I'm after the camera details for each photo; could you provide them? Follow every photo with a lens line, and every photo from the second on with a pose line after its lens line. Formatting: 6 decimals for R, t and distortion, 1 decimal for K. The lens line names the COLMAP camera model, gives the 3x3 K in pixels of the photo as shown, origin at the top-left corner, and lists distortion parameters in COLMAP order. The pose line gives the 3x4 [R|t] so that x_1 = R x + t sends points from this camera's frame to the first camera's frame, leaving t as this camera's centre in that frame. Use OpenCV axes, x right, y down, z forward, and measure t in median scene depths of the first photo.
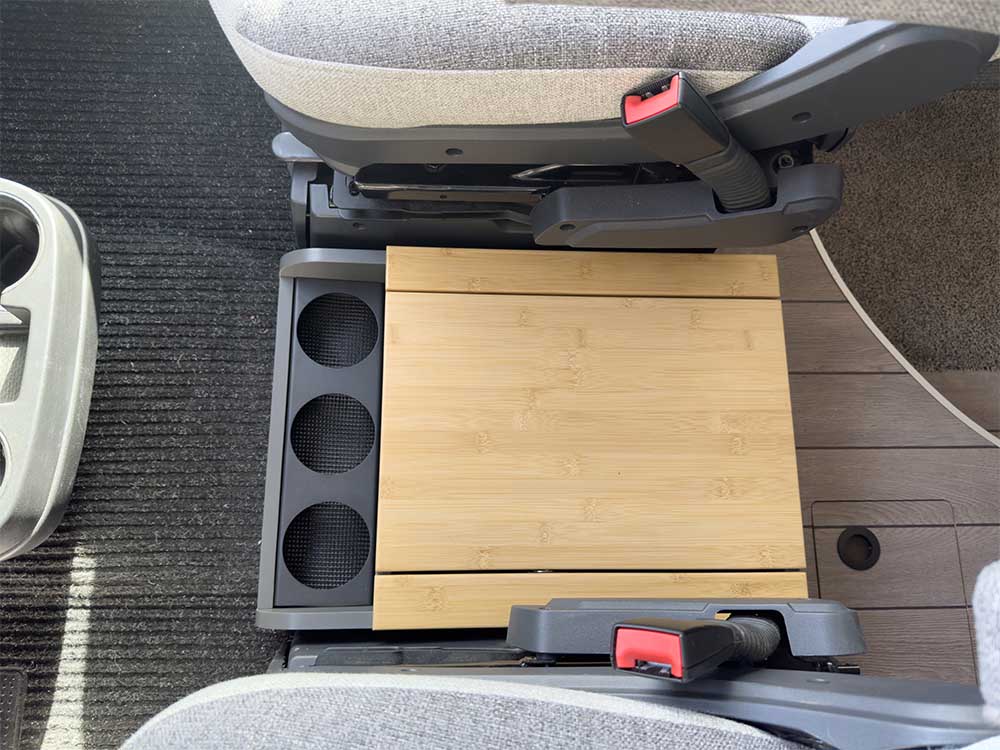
lens RADIAL K [[729.2, 0, 501.2], [0, 729.2, 374.1], [0, 0, 1]] dist [0.005931, -0.027919]
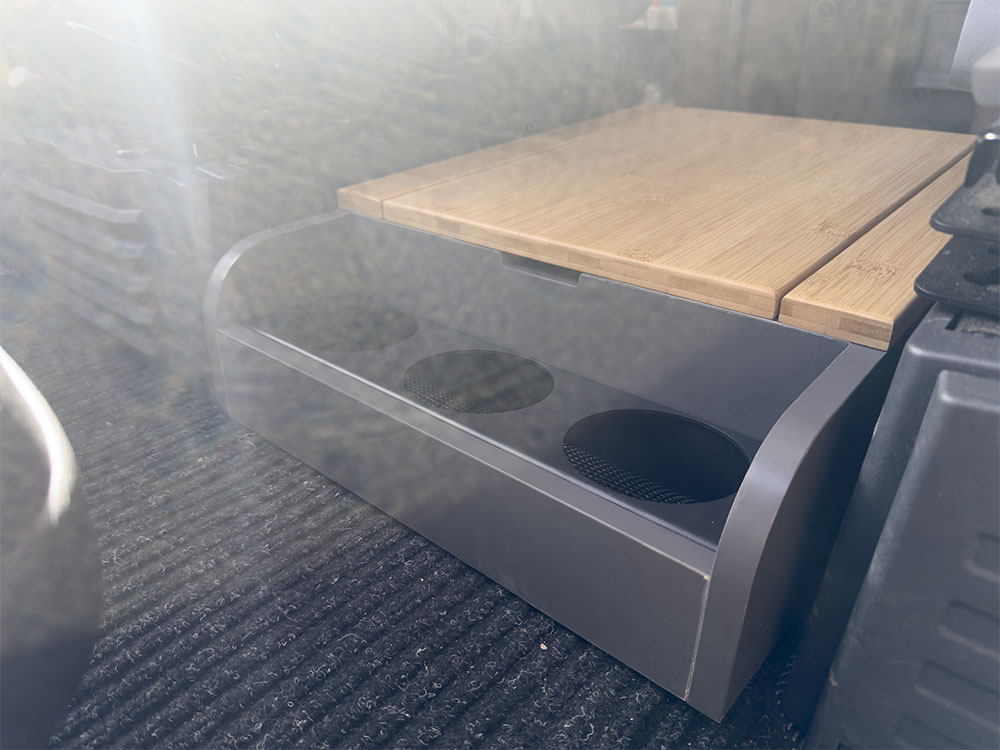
lens RADIAL K [[715.5, 0, 500.0], [0, 715.5, 375.0], [0, 0, 1]] dist [0.082825, -0.147247]
pose [[0.660297, -0.460982, 0.592878, -0.527466], [0.747040, 0.484176, -0.455527, 0.329772], [-0.077067, 0.743686, 0.664072, 0.633576]]
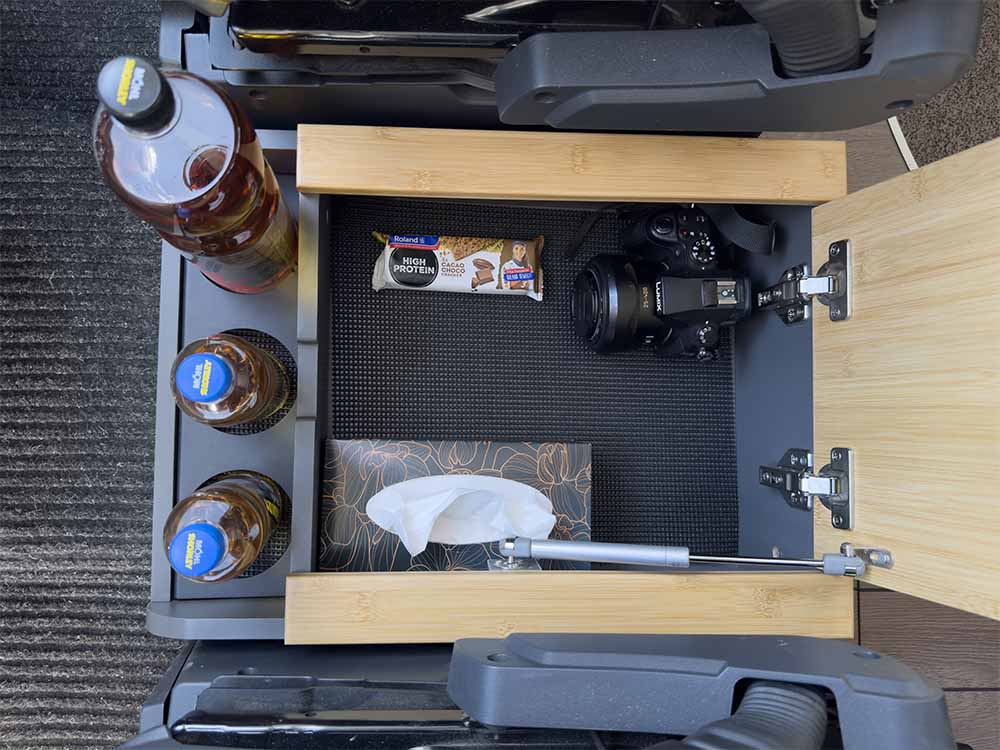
lens RADIAL K [[733.0, 0, 496.8], [0, 733.0, 381.7], [0, 0, 1]] dist [-0.038052, 0.030699]
pose [[0.999682, 0.011565, -0.022427, 0.053231], [-0.007558, 0.985220, 0.171129, -0.049769], [0.024075, -0.170905, 0.984993, 0.249974]]
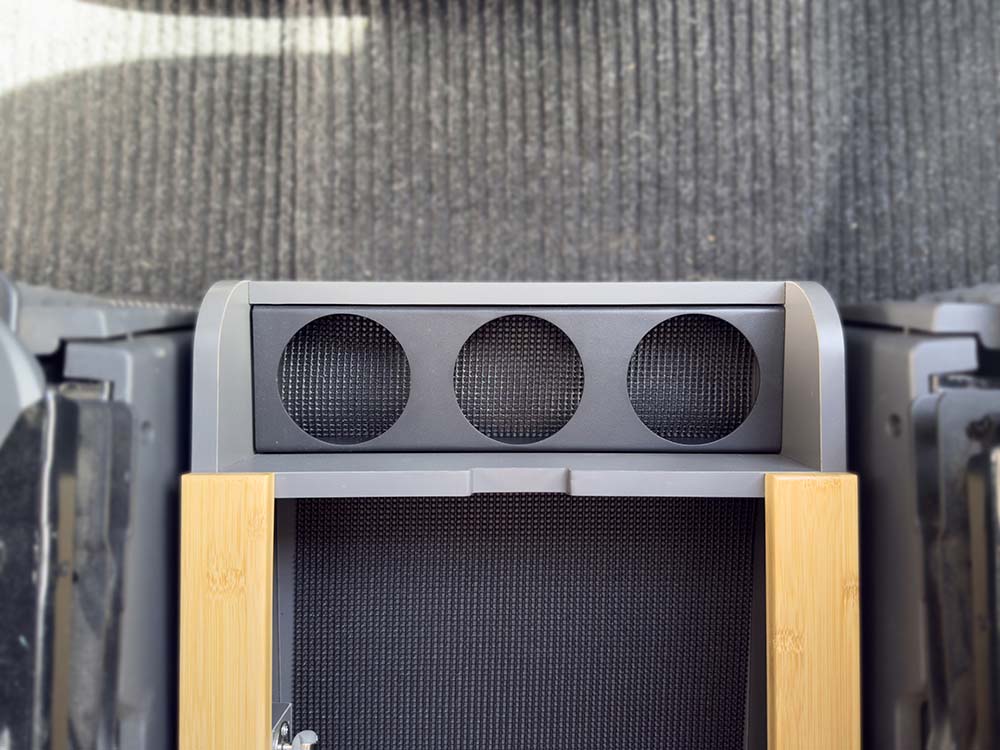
lens RADIAL K [[729.2, 0, 501.2], [0, 729.2, 374.1], [0, 0, 1]] dist [0.005931, -0.027919]
pose [[-0.003476, 0.992564, -0.121676, -0.159472], [-0.977045, 0.022547, 0.211835, -0.033501], [0.213003, 0.119619, 0.969701, 0.391881]]
